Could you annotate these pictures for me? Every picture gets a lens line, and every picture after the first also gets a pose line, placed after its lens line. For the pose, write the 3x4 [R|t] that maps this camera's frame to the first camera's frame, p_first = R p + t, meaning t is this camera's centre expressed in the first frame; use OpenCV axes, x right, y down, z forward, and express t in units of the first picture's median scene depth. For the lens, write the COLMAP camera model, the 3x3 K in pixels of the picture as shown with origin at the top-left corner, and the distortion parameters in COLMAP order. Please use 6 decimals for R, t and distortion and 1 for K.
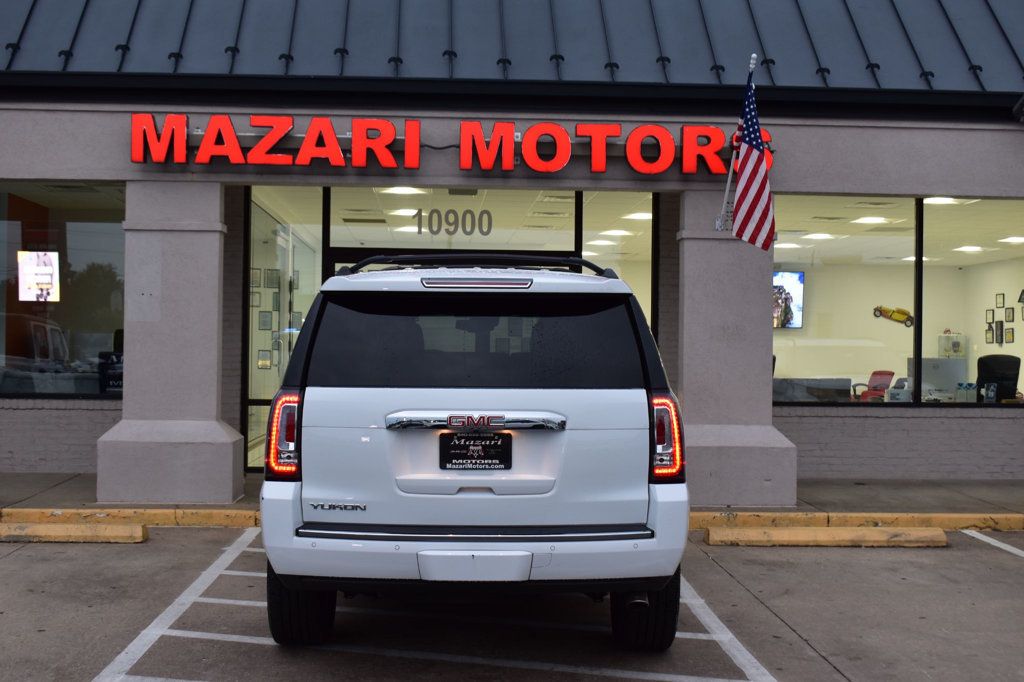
lens RADIAL K [[1365.9, 0, 512.0], [0, 1365.9, 341.0], [0, 0, 1]] dist [-0.021816, -0.039611]
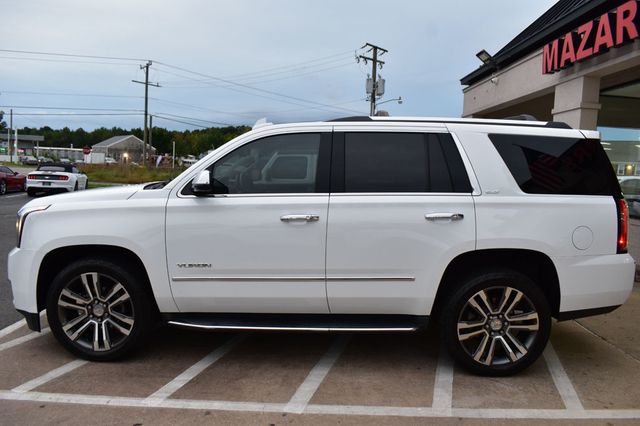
lens RADIAL K [[500.6, 0, 320.0], [0, 500.6, 213.0], [0, 0, 1]] dist [-0.093249, 0.013070]
pose [[-0.060233, 0.074173, -0.995425, 0.355882], [-0.044530, 0.996043, 0.076914, 0.008620], [0.997191, 0.048959, -0.056692, 0.739836]]
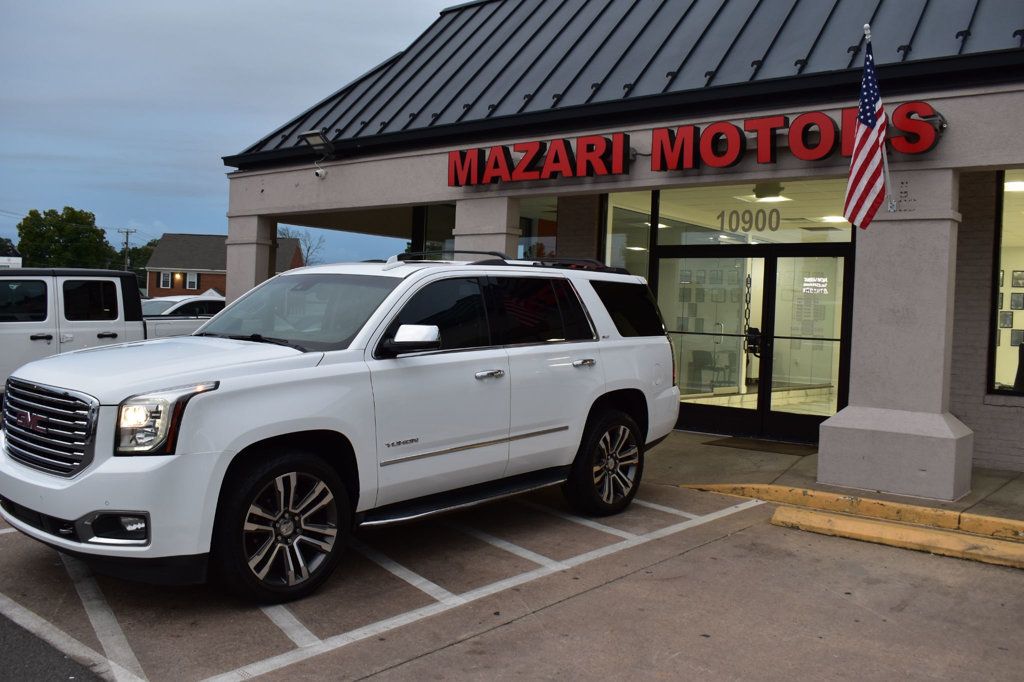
lens RADIAL K [[928.6, 0, 512.0], [0, 928.6, 341.0], [0, 0, 1]] dist [-0.071462, -0.000558]
pose [[0.733625, 0.034126, -0.678697, 0.409103], [-0.028141, 0.999407, 0.019833, 0.006842], [0.678972, 0.004550, 0.734150, 0.335249]]
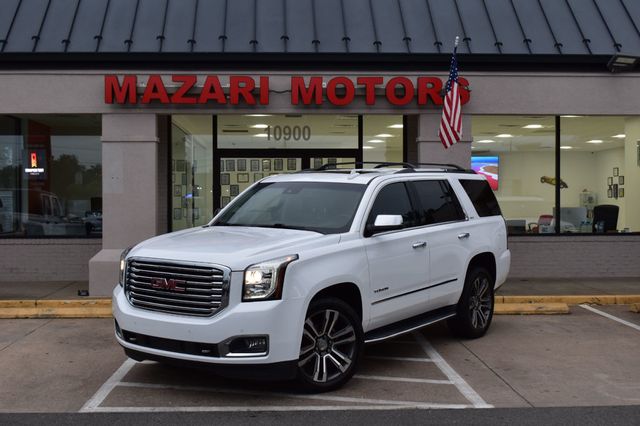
lens RADIAL K [[853.7, 0, 320.0], [0, 853.7, 213.0], [0, 0, 1]] dist [-0.021816, -0.039611]
pose [[0.999871, -0.014846, -0.006072, 0.002966], [0.014941, 0.999763, 0.015812, -0.002437], [0.005836, -0.015901, 0.999857, -0.099640]]
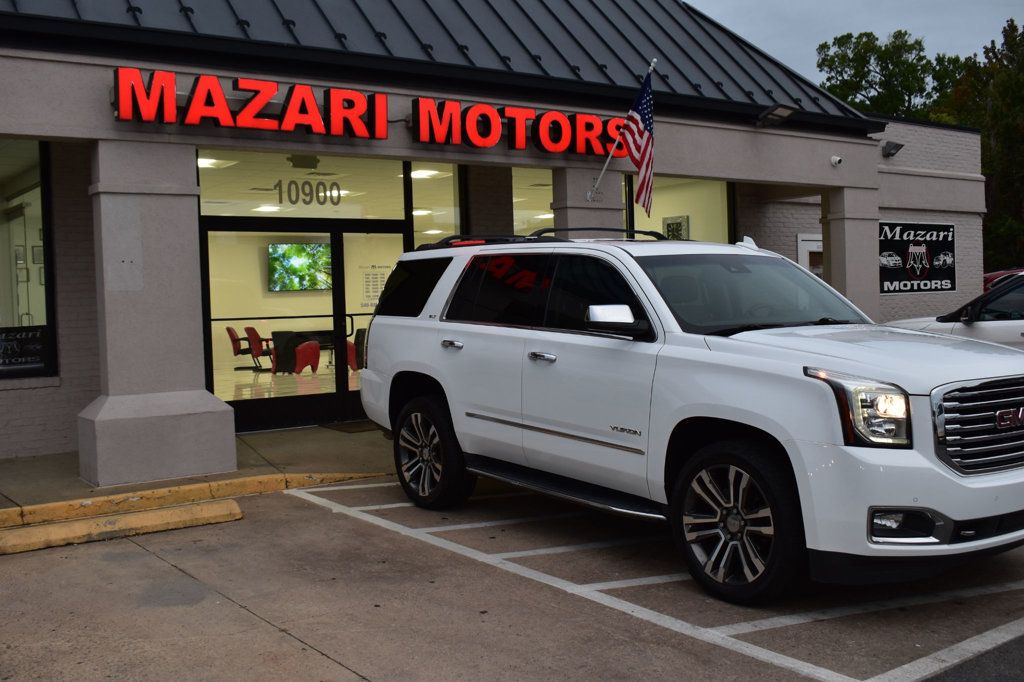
lens RADIAL K [[1065.7, 0, 512.0], [0, 1065.7, 341.0], [0, 0, 1]] dist [-0.065642, 0.007638]
pose [[0.829740, -0.059521, 0.554967, -0.452500], [0.040163, 0.998087, 0.046998, -0.003091], [-0.556702, -0.016707, 0.830544, 0.244480]]
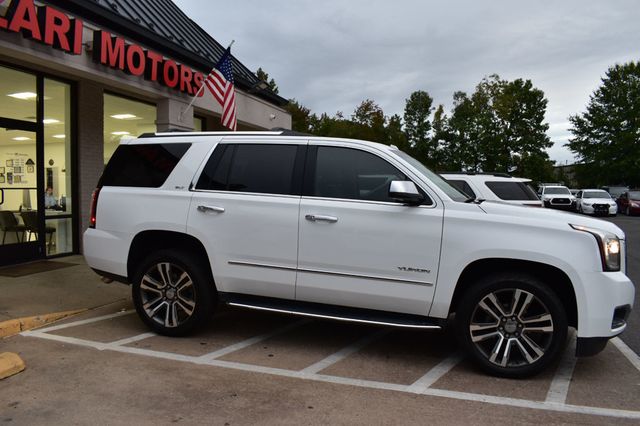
lens RADIAL K [[500.6, 0, 320.0], [0, 500.6, 213.0], [0, 0, 1]] dist [-0.093249, 0.013070]
pose [[0.324375, -0.054988, 0.944329, -0.466324], [-0.002520, 0.998255, 0.058994, 0.007321], [-0.945925, -0.021516, 0.323671, 0.587536]]
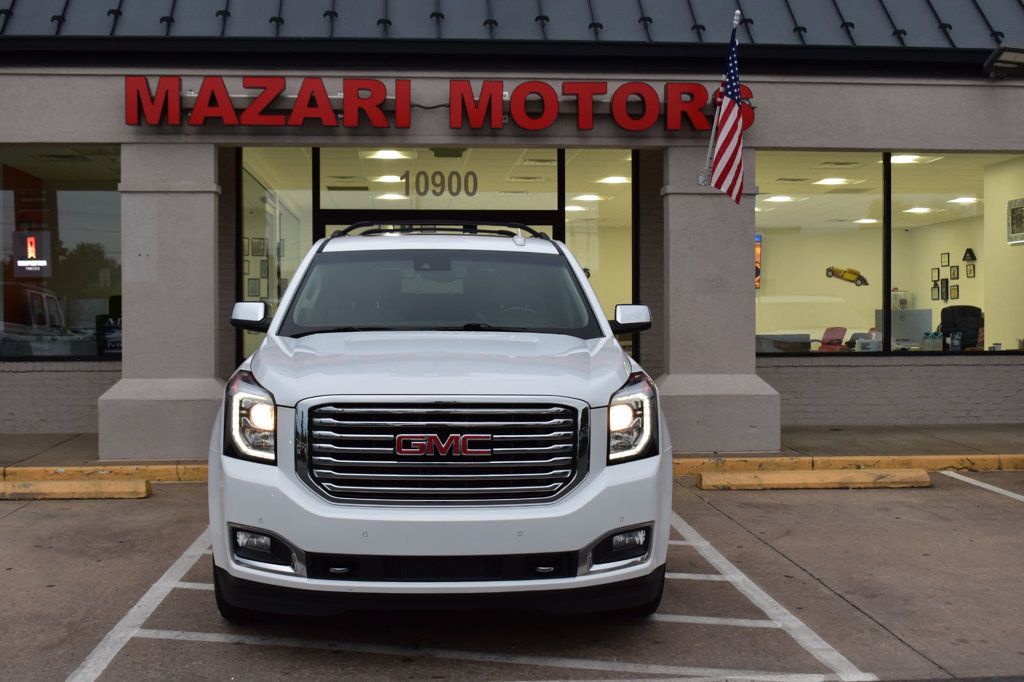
lens RADIAL K [[1265.6, 0, 512.0], [0, 1265.6, 341.0], [0, 0, 1]] dist [-0.031766, -0.053785]
pose [[0.999440, -0.015959, 0.029408, -0.021946], [0.015258, 0.999598, 0.023896, 0.011457], [-0.029777, -0.023434, 0.999282, 0.050733]]
